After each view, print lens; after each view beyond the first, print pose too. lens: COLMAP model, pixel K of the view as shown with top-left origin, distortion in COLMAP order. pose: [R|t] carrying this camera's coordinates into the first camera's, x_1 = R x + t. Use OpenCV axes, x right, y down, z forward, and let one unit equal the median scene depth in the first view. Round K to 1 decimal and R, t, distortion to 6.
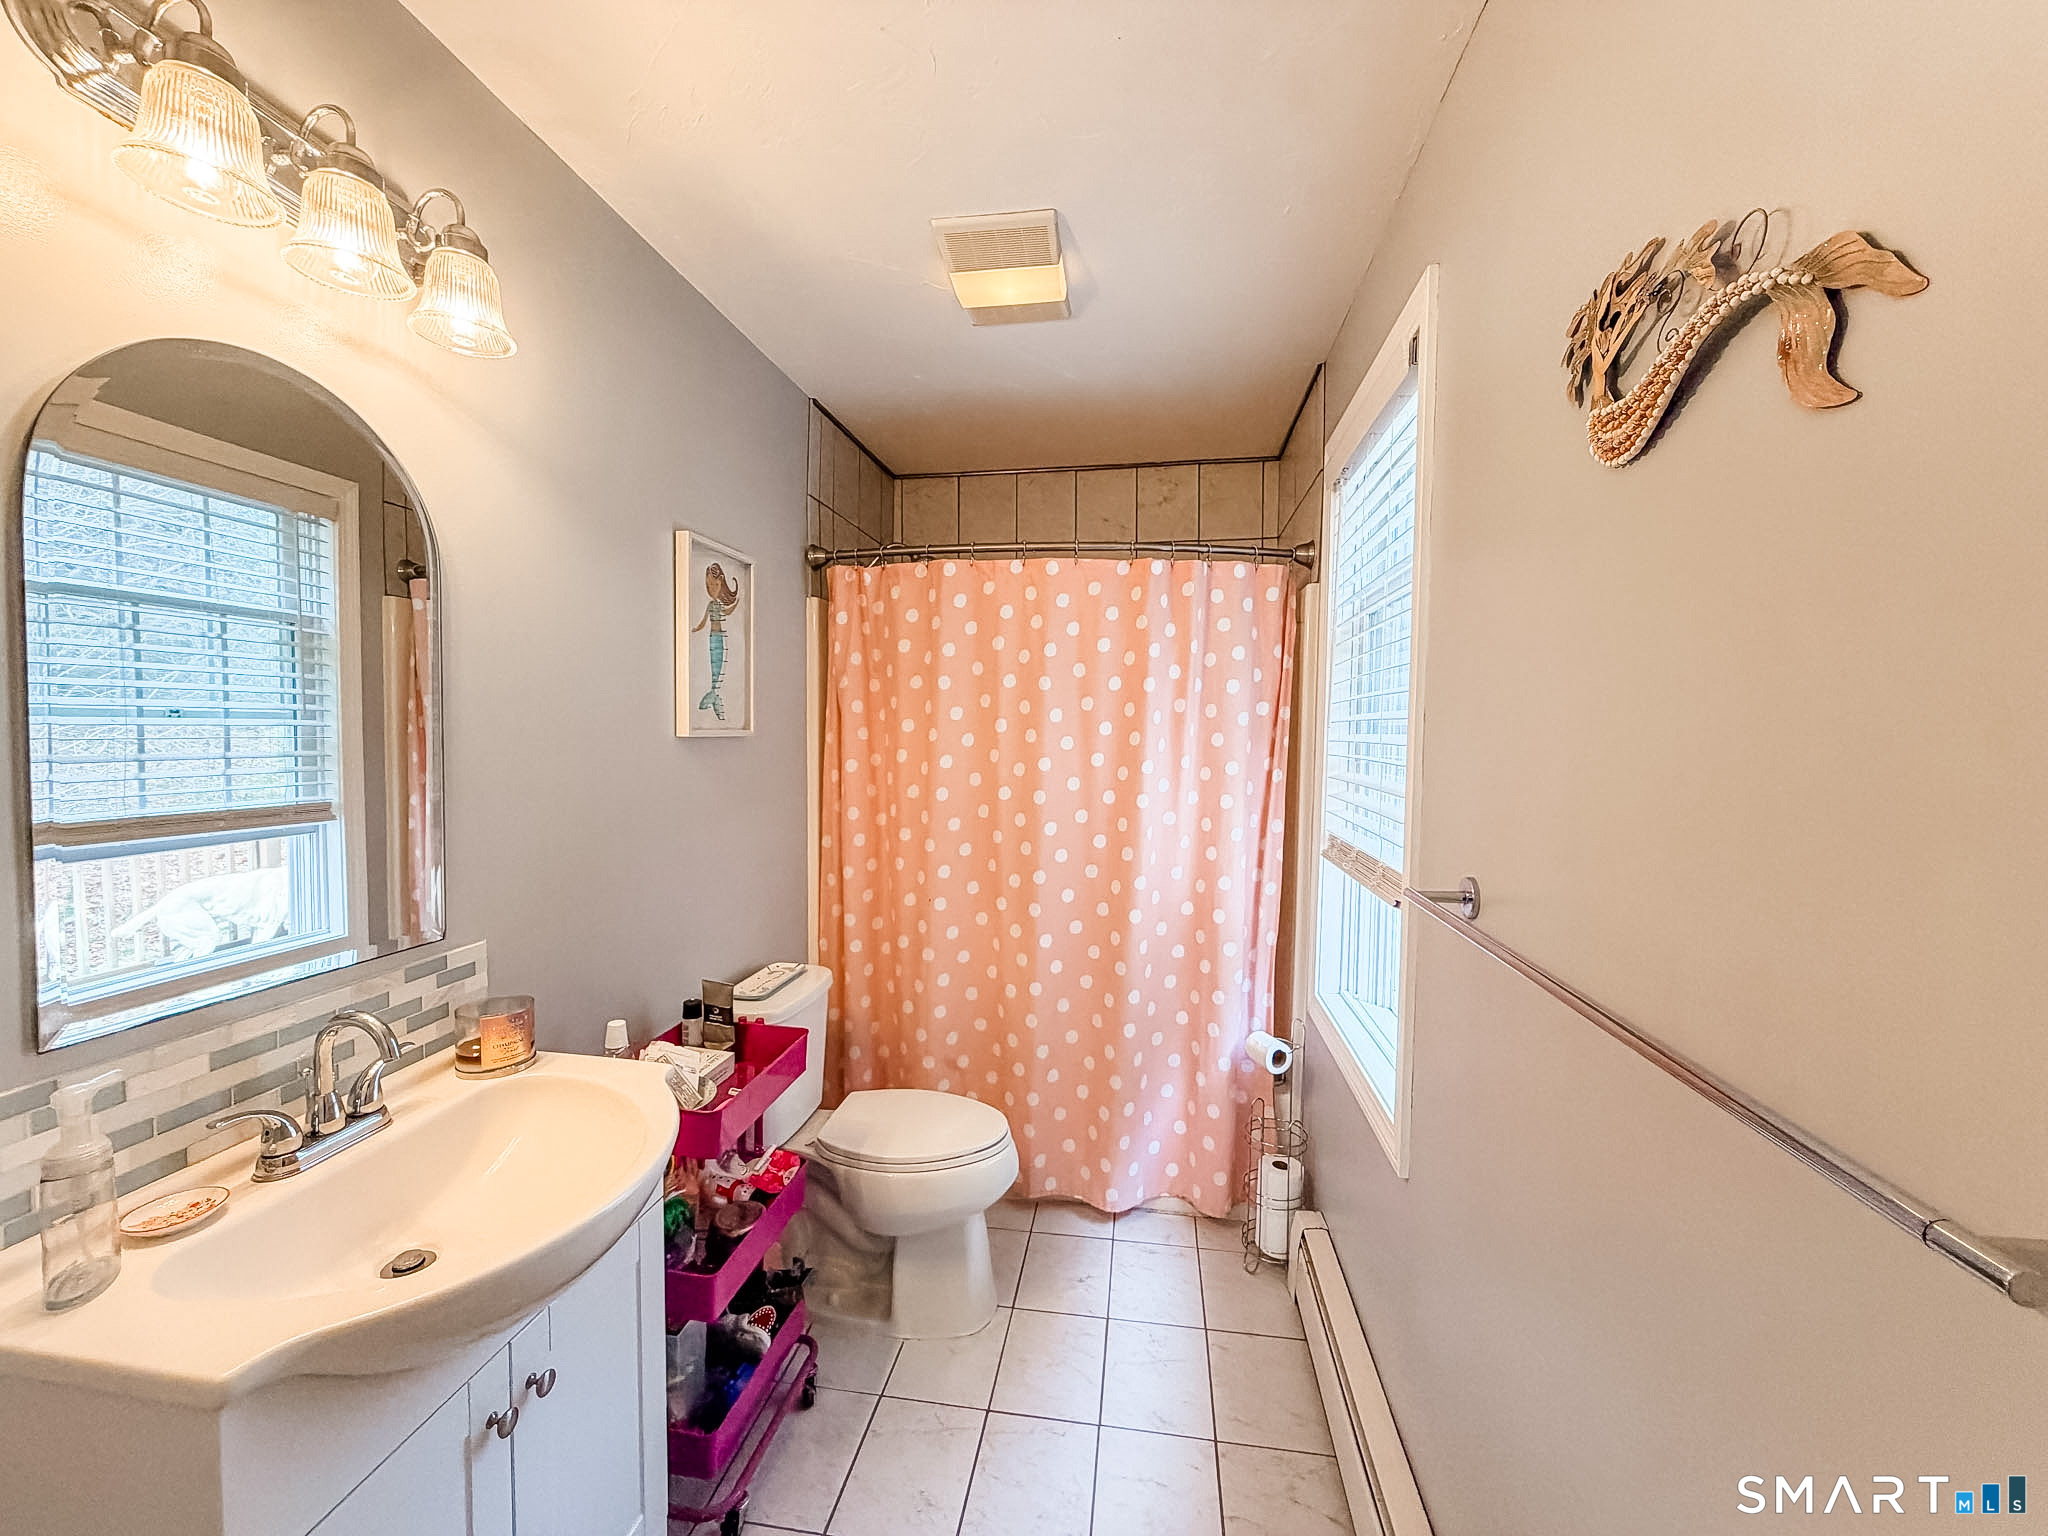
lens RADIAL K [[819.8, 0, 1023.0], [0, 819.8, 768.6], [0, 0, 1]] dist [0.000070, -0.000250]
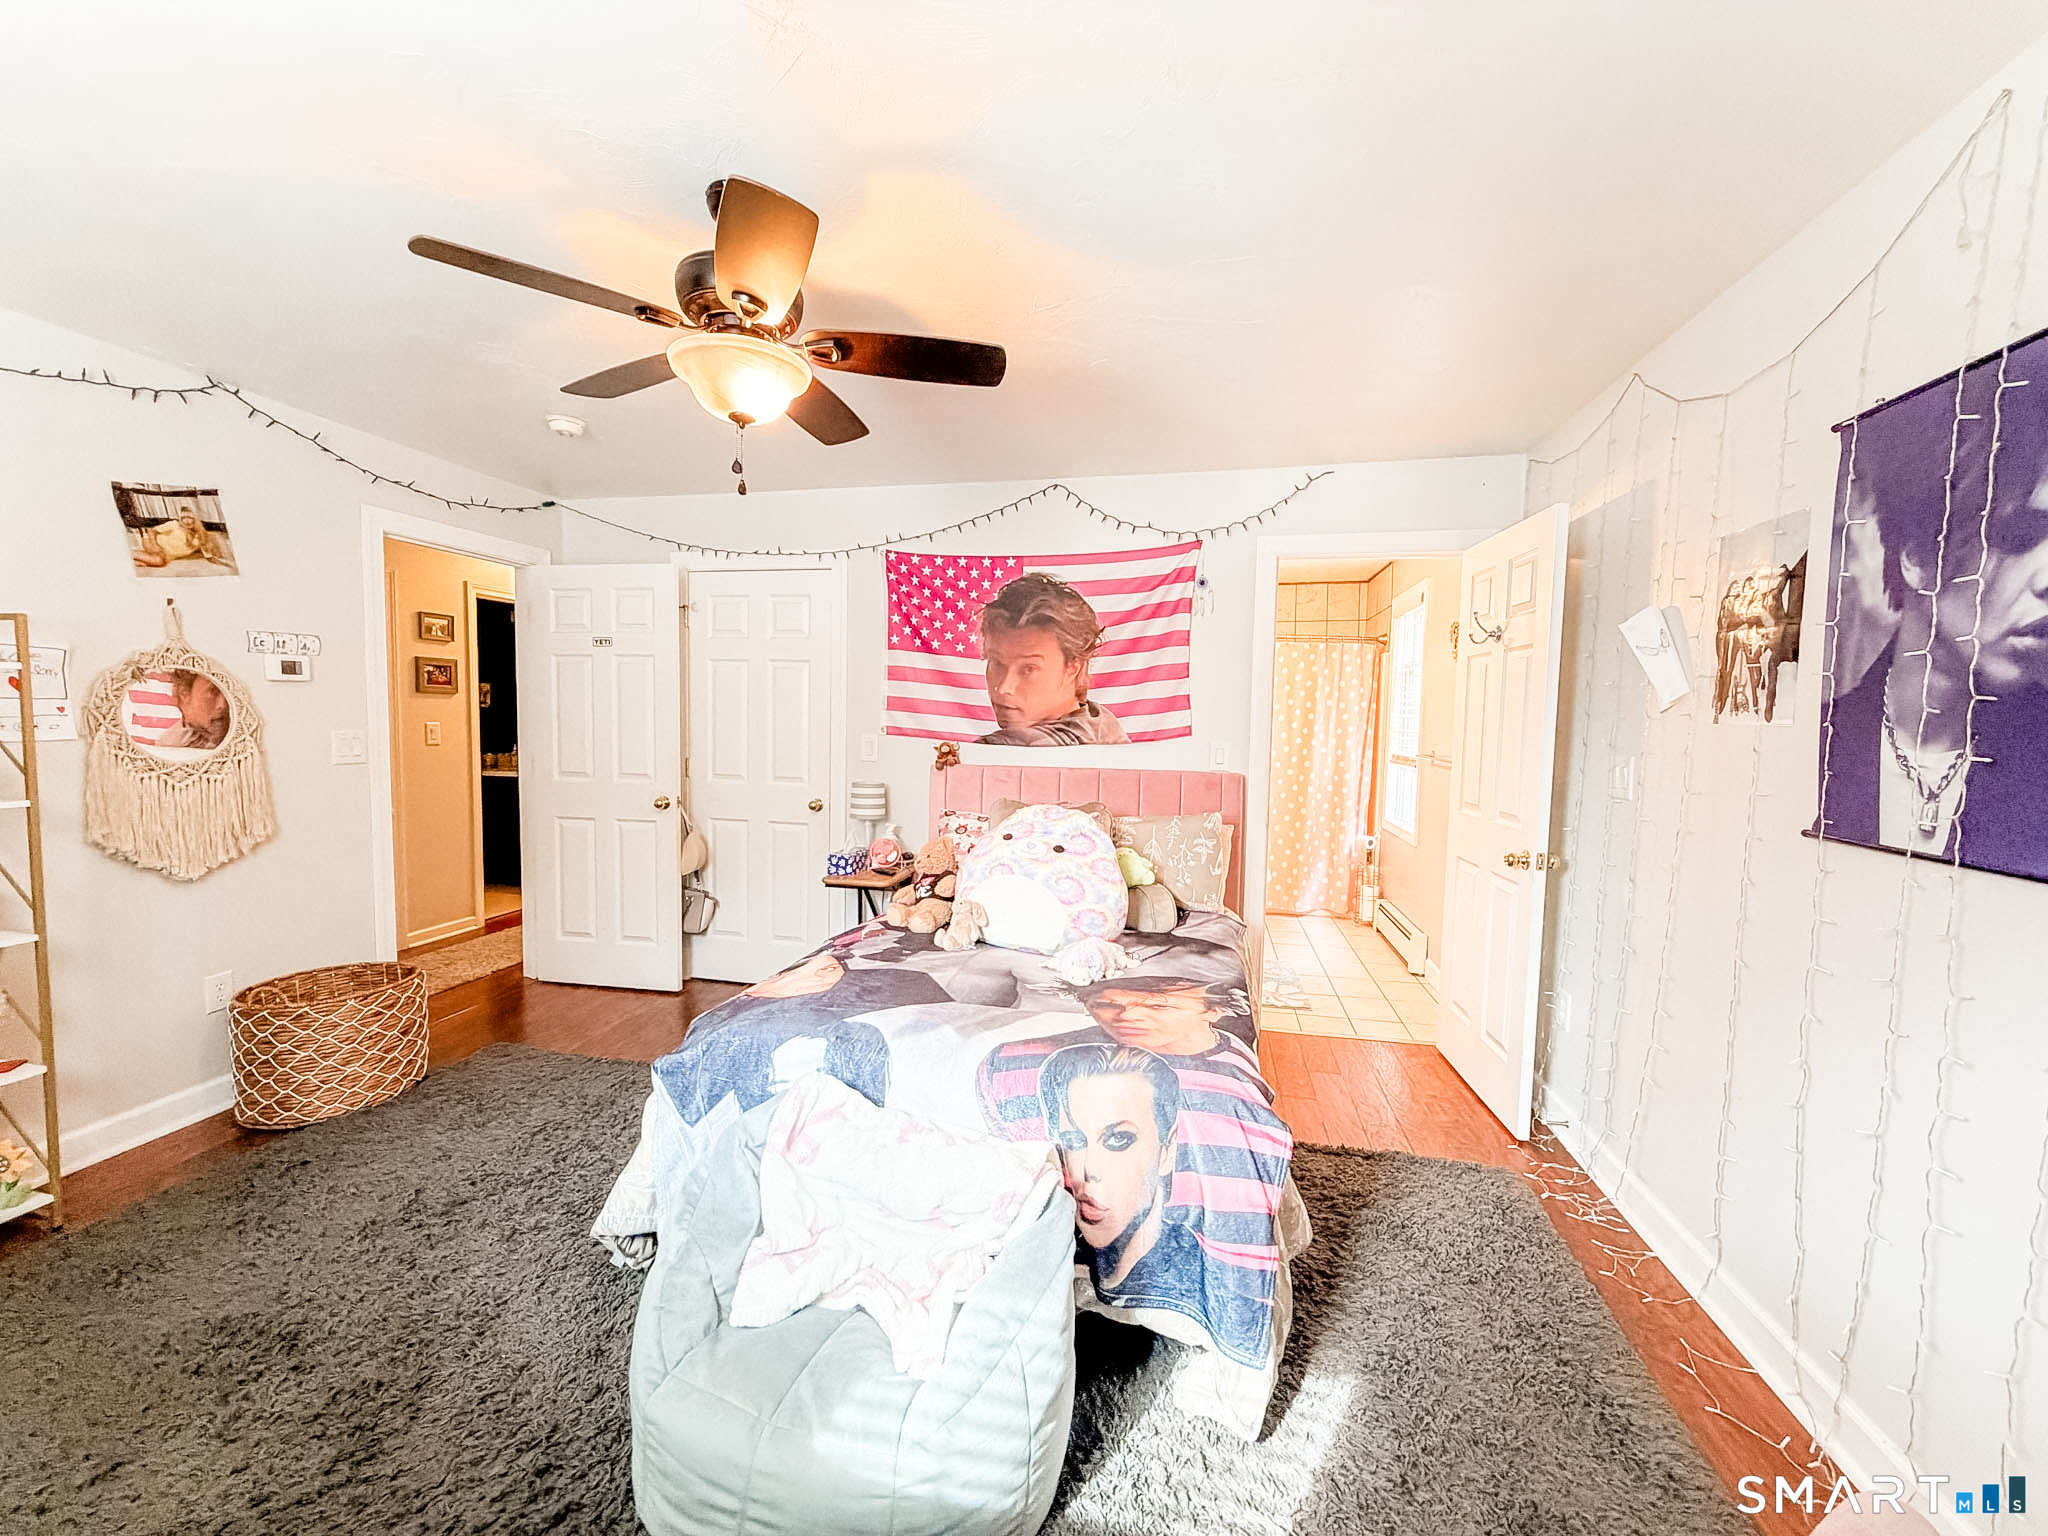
lens RADIAL K [[819.8, 0, 1036.1], [0, 819.8, 770.6], [0, 0, 1]] dist [0.000070, -0.000250]
pose [[0.999097, 0.006092, -0.042049, -0.567184], [-0.005143, 0.999730, 0.022649, 0.072114], [0.042176, -0.022412, 0.998859, -1.449183]]
